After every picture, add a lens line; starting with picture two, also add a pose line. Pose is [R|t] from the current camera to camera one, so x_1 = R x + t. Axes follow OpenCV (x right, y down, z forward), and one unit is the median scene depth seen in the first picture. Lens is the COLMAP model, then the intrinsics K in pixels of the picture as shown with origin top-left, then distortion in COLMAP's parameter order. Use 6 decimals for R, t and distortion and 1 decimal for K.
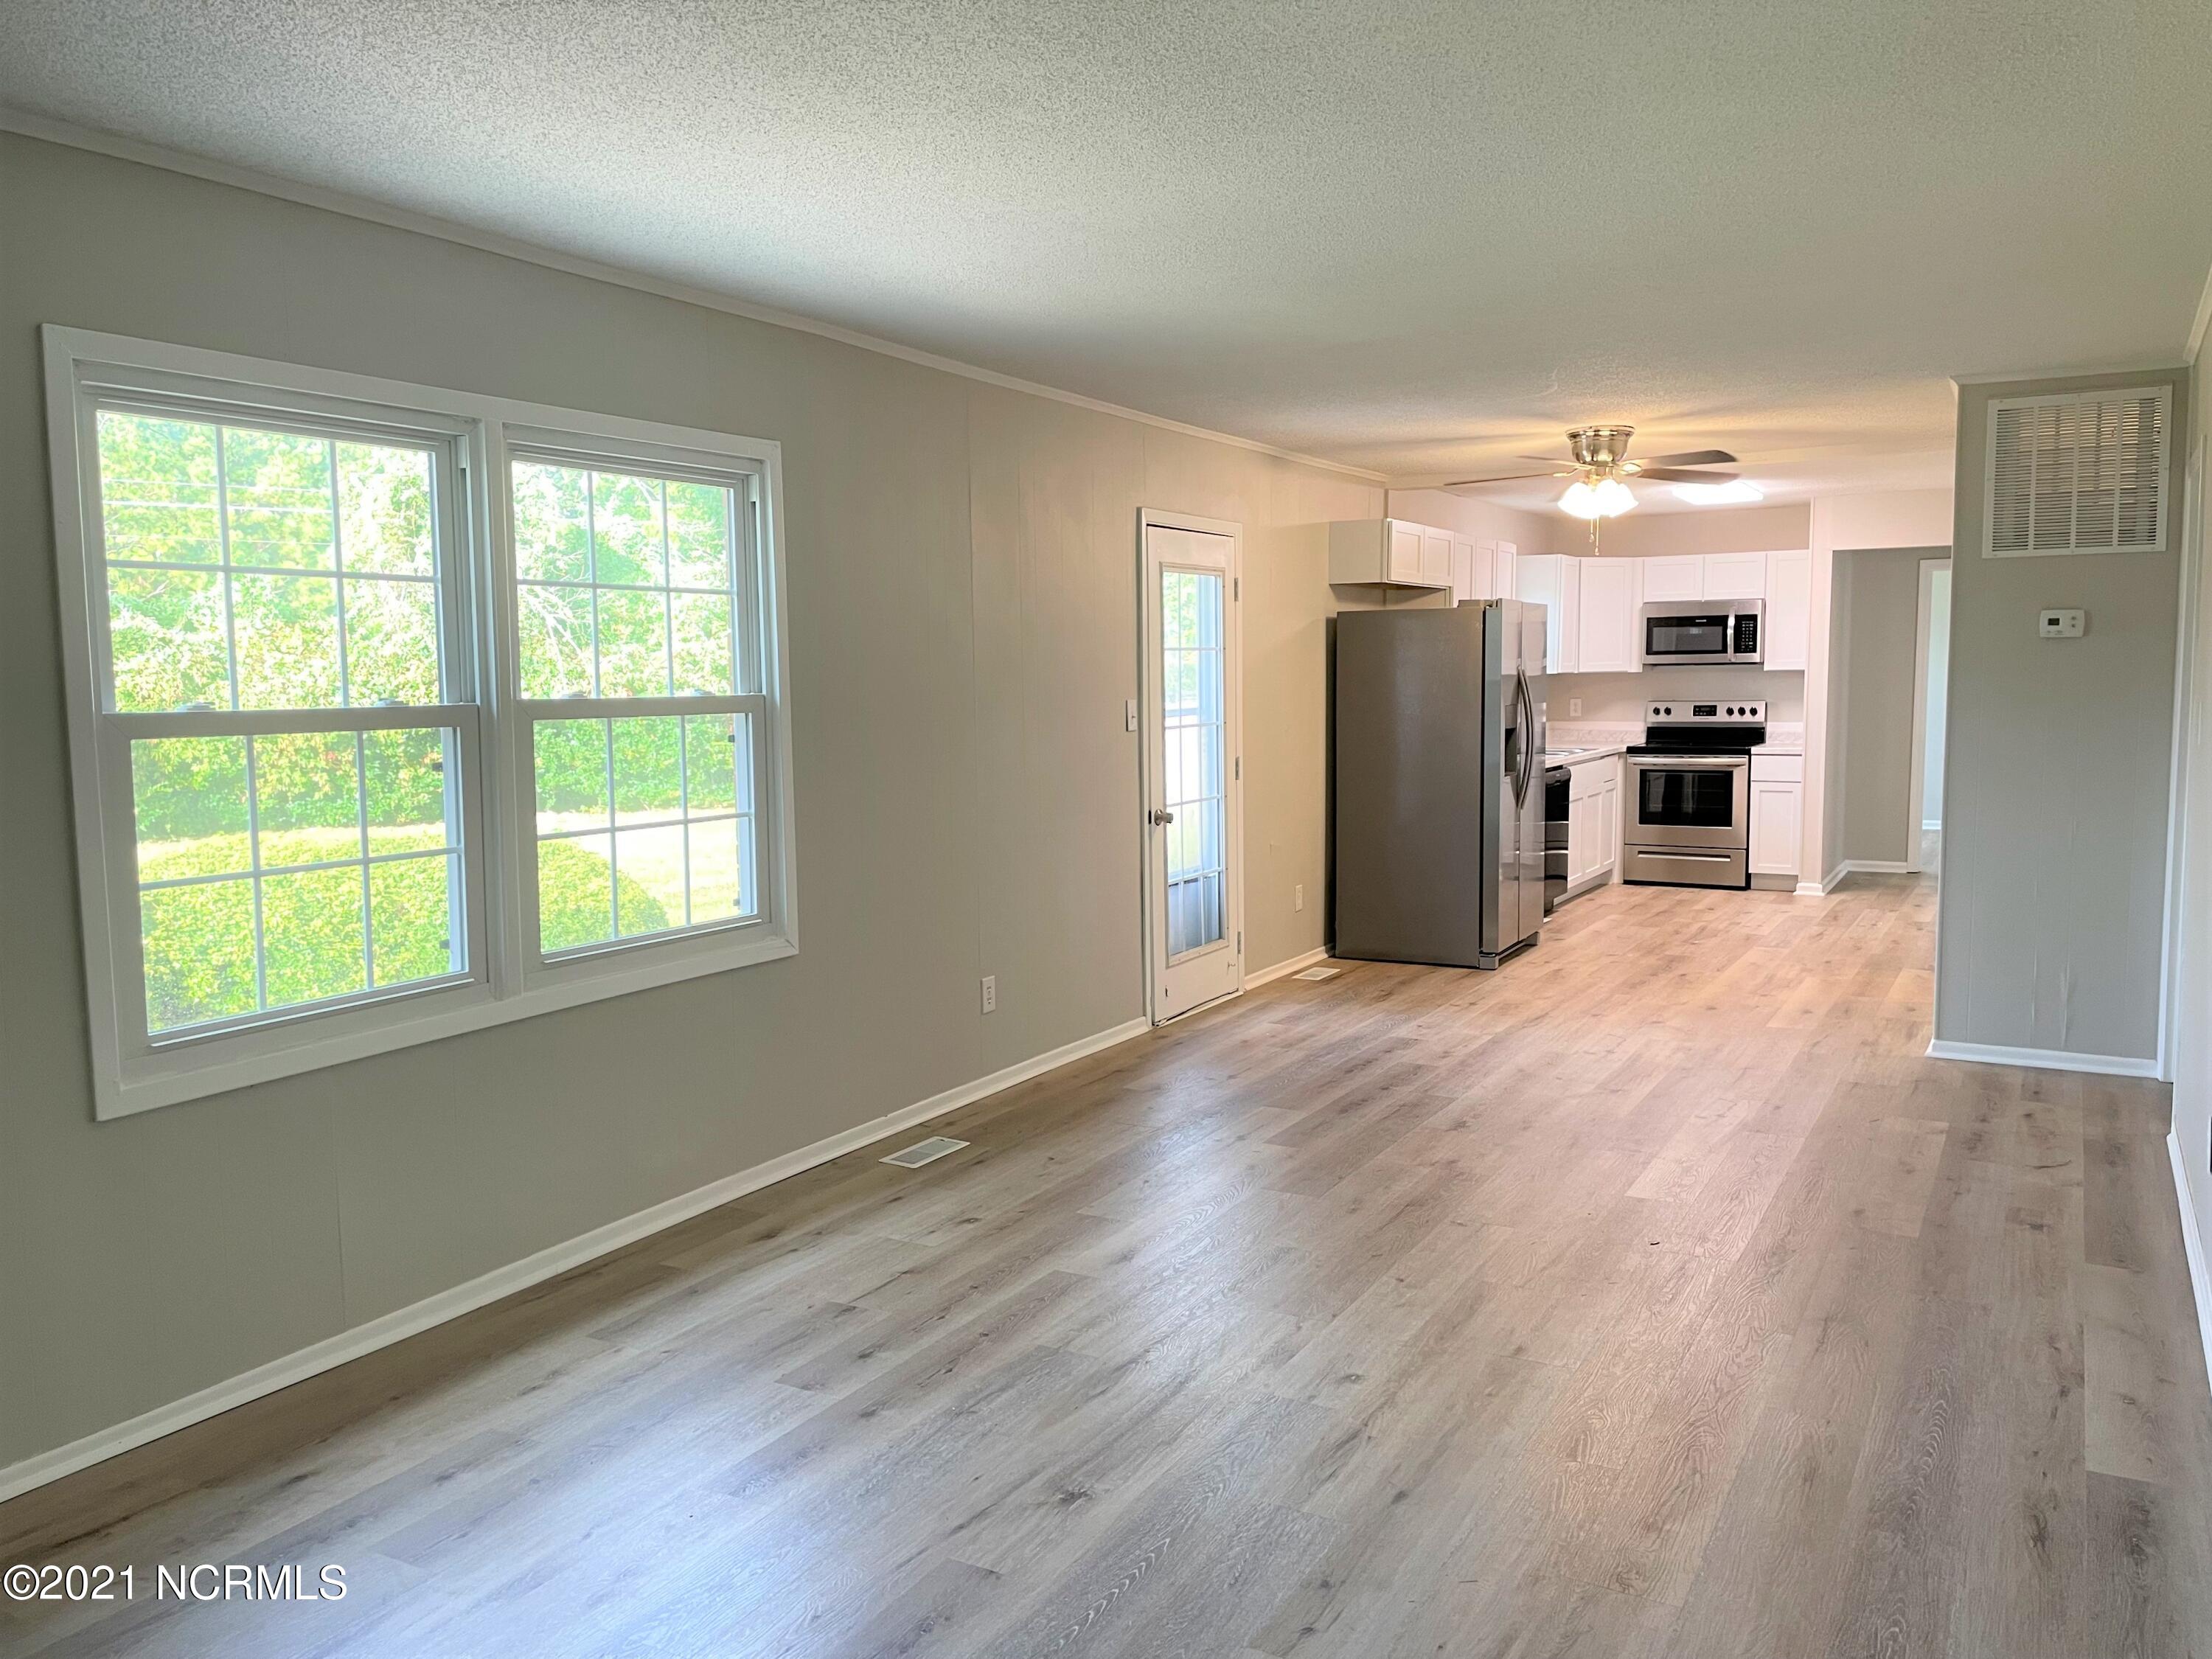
lens RADIAL K [[1689.2, 0, 1122.3], [0, 1689.2, 827.7], [0, 0, 1]] dist [0.096575, -0.128908]
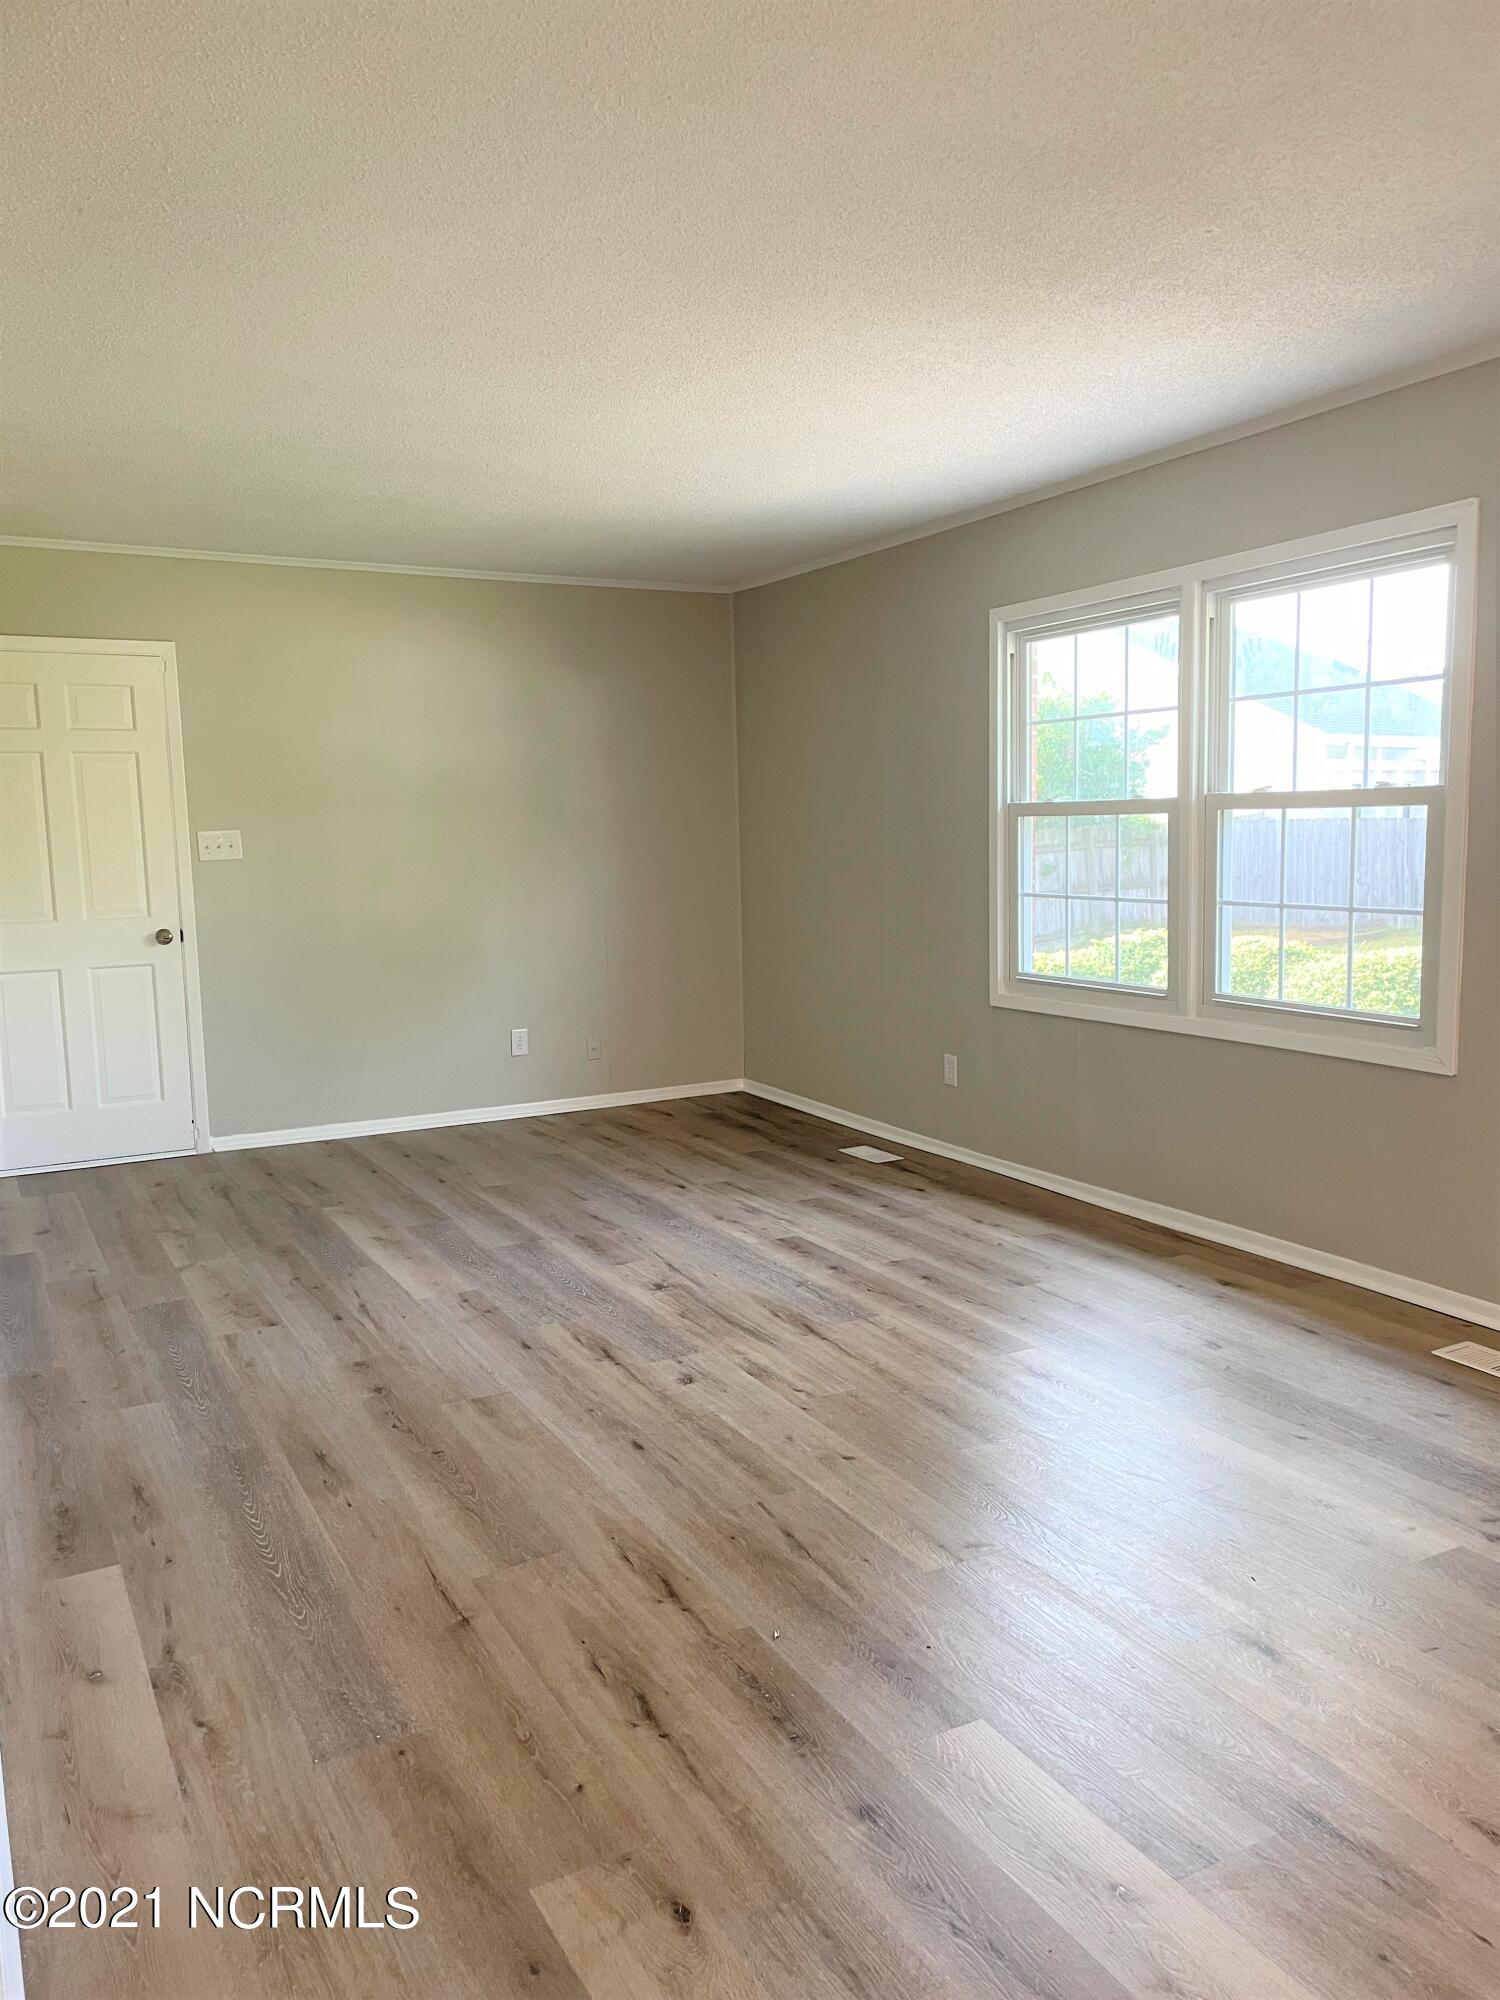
lens RADIAL K [[1527.3, 0, 750.0], [0, 1527.3, 1000.0], [0, 0, 1]] dist [0.096575, -0.128908]
pose [[-0.546004, 0.123452, -0.828637, 0.962172], [-0.048518, 0.982764, 0.178383, -0.130424], [0.836377, 0.137602, -0.530603, 1.564493]]
